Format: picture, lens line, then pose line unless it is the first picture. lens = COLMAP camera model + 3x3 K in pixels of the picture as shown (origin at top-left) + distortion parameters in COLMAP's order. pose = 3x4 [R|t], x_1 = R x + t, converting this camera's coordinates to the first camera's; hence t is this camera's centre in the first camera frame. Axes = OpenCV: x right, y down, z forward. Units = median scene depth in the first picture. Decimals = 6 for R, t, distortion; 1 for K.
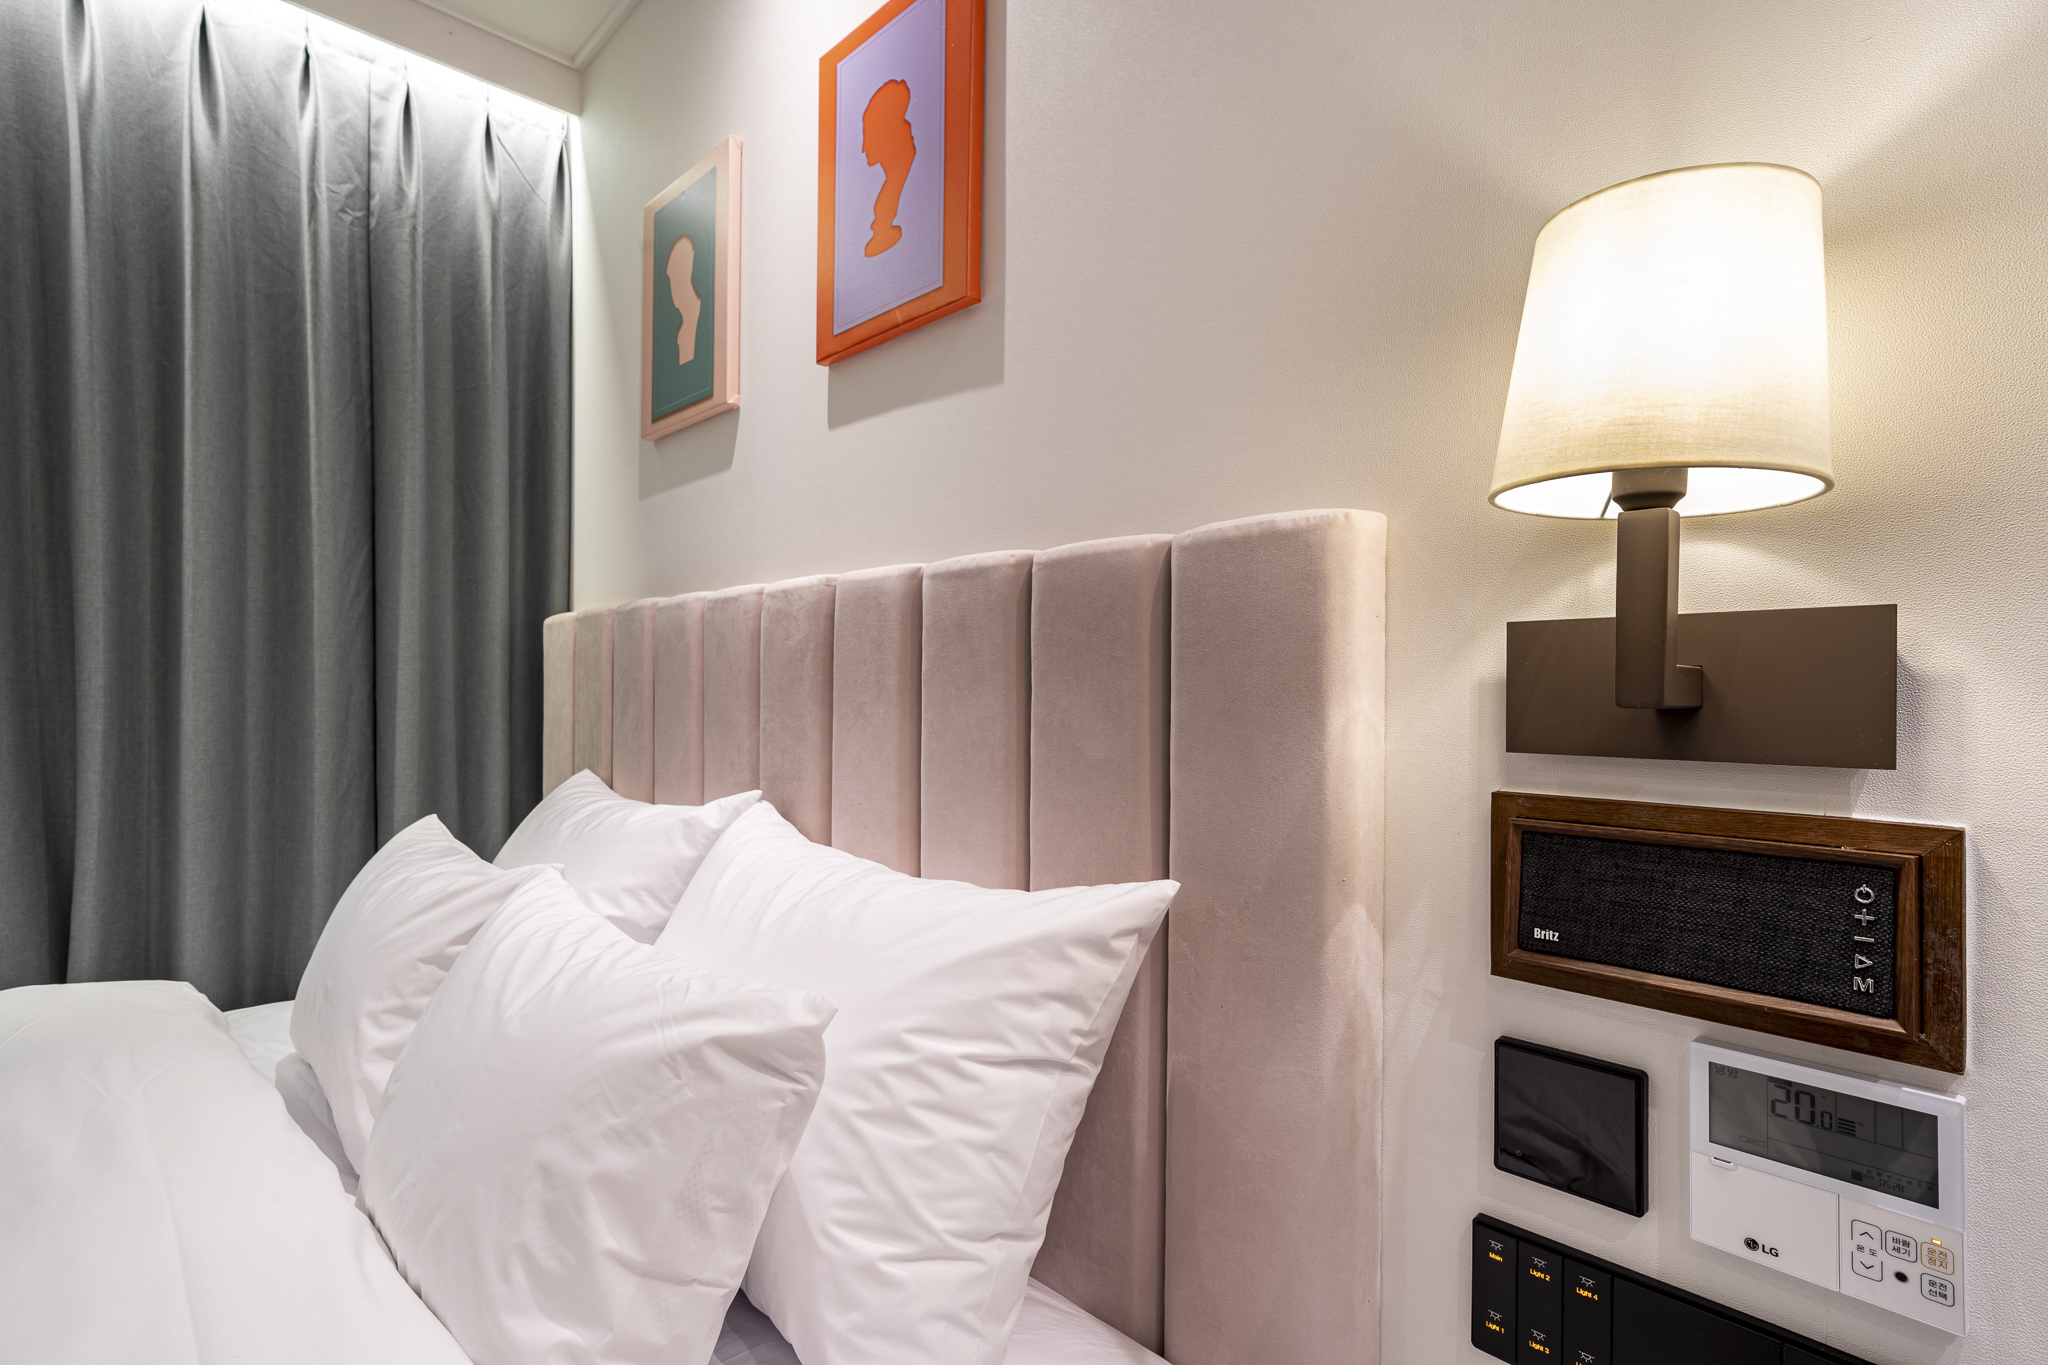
lens RADIAL K [[990.4, 0, 943.6], [0, 990.4, 701.9], [0, 0, 1]] dist [0.021790, 0.000211]
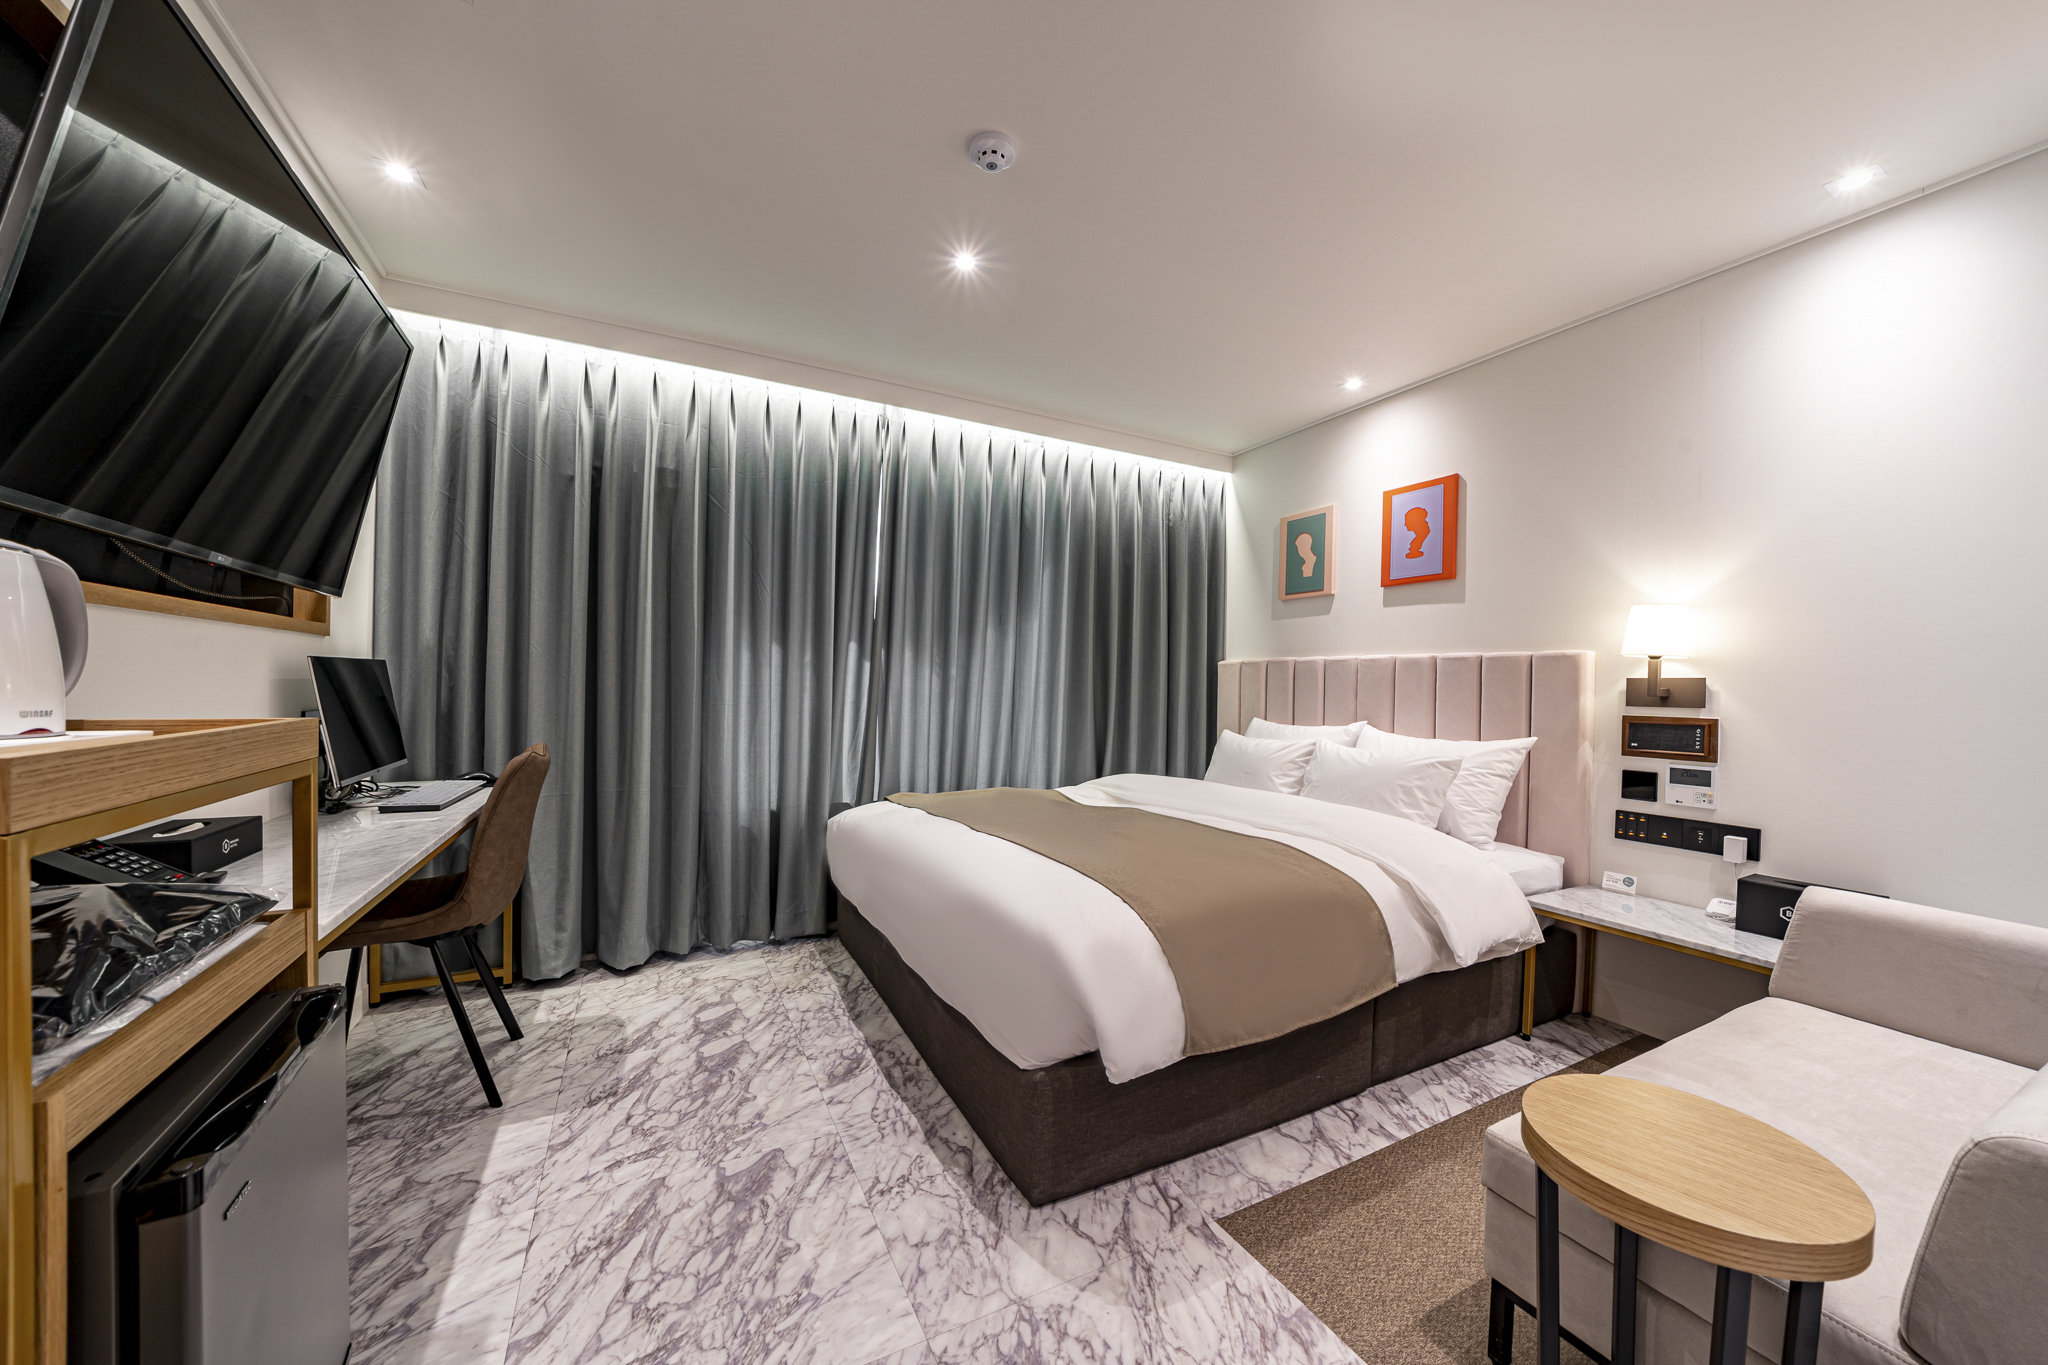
lens RADIAL K [[697.2, 0, 1026.5], [0, 697.2, 697.2], [0, 0, 1]] dist [-0.001315, -0.000032]
pose [[0.973234, 0.013322, -0.229429, -1.333970], [-0.013705, 0.999906, -0.000074, 0.046121], [0.229407, 0.003216, 0.973325, -2.652324]]
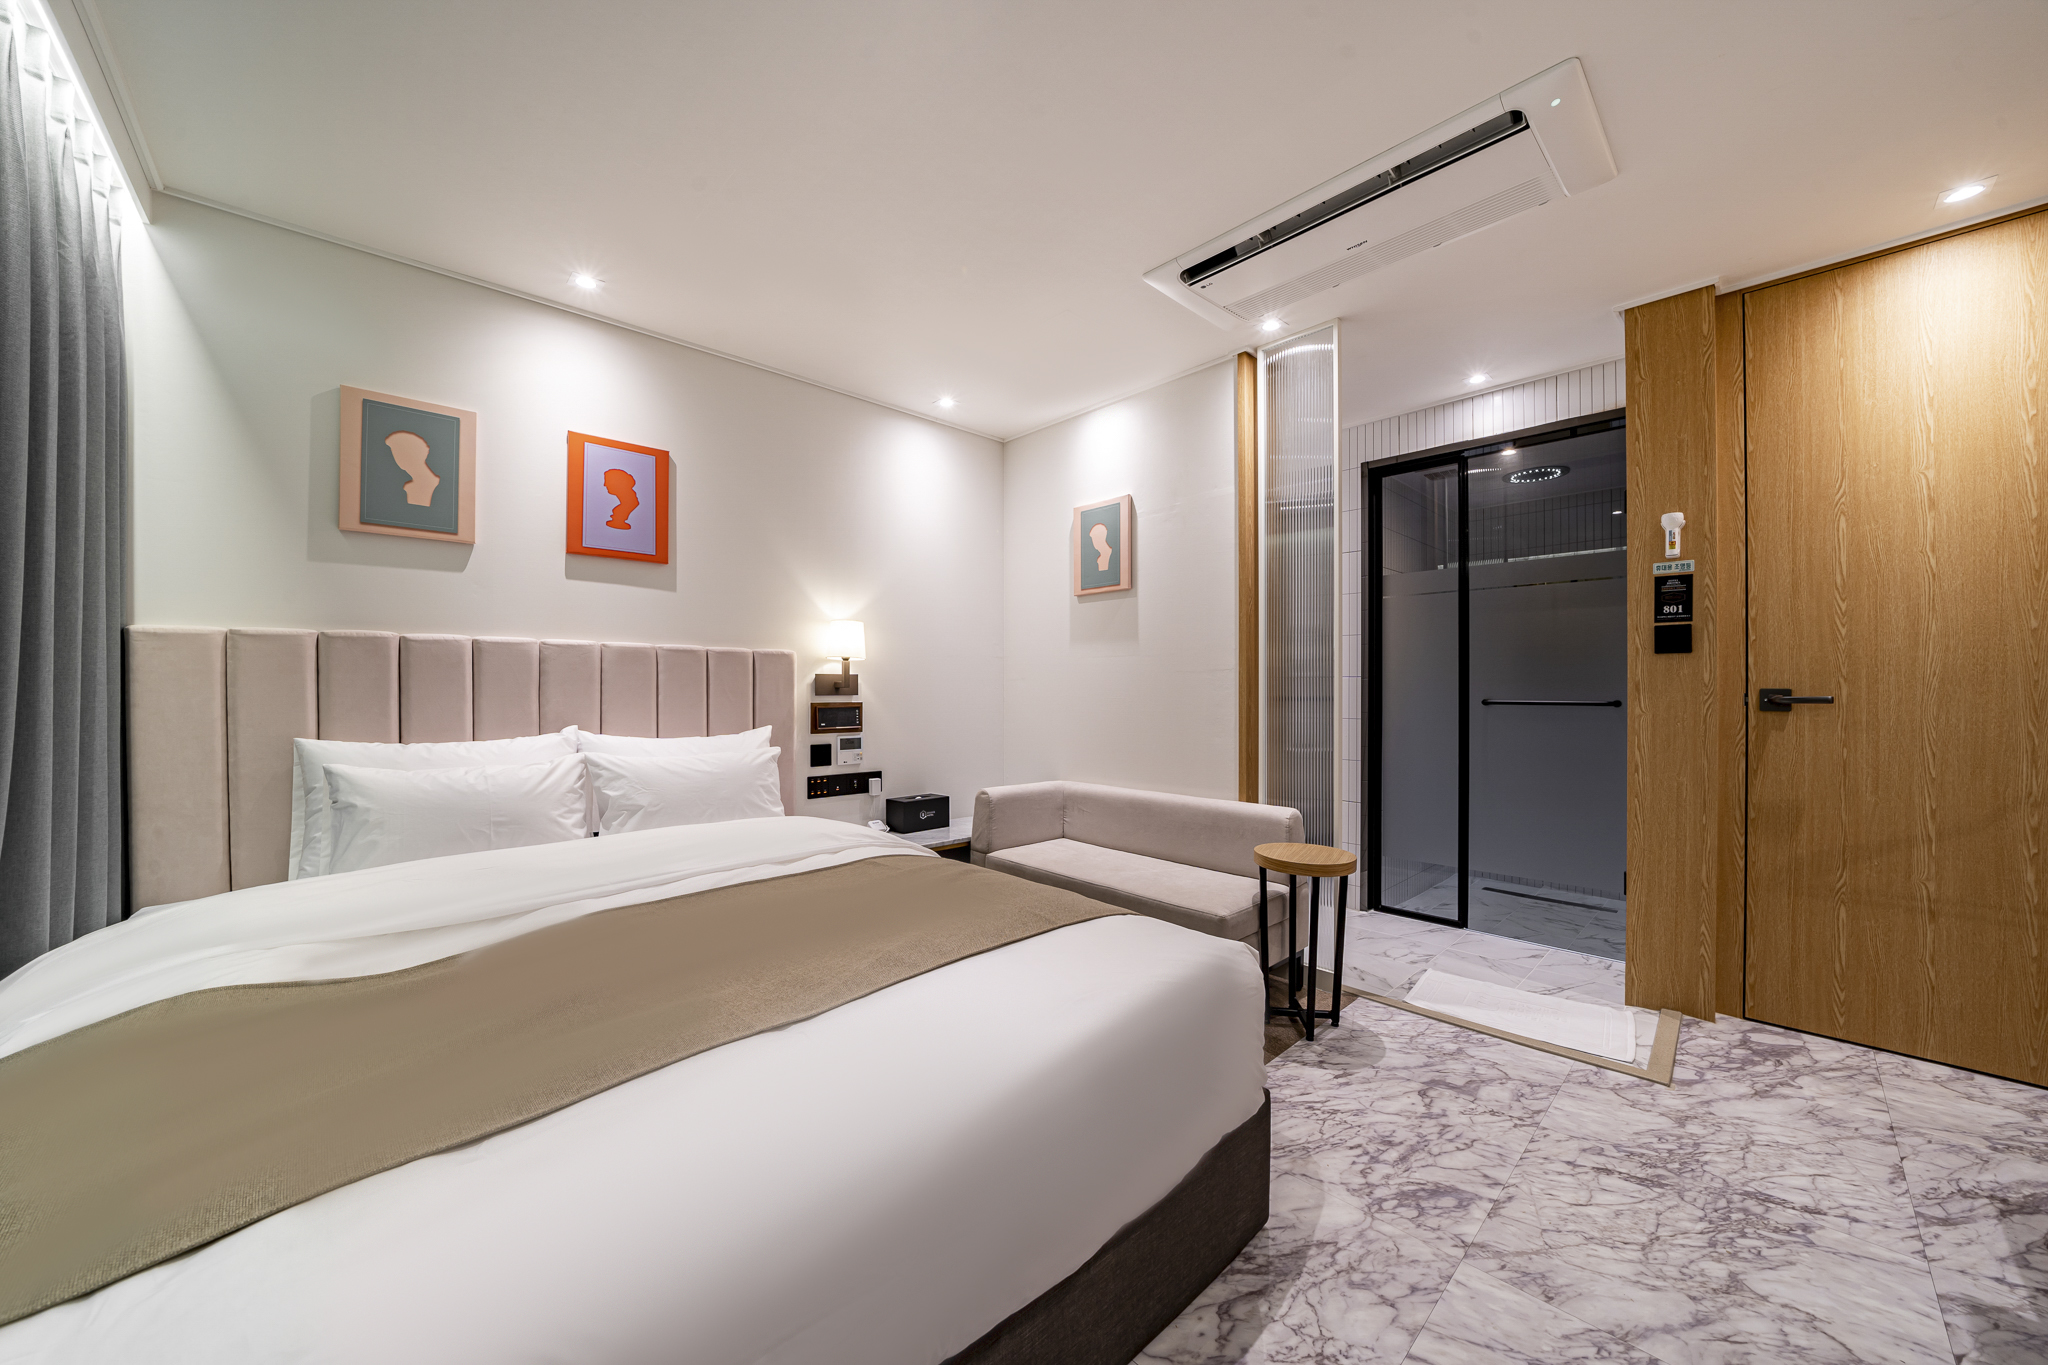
lens RADIAL K [[720.1, 0, 1024.0], [0, 720.1, 682.5], [0, 0, 1]] dist [-0.000721, 0.000007]
pose [[-0.013992, -0.000205, 0.999902, -3.604706], [0.012393, 0.999923, 0.000379, -0.012190], [-0.999825, 0.012397, -0.013988, -0.179970]]
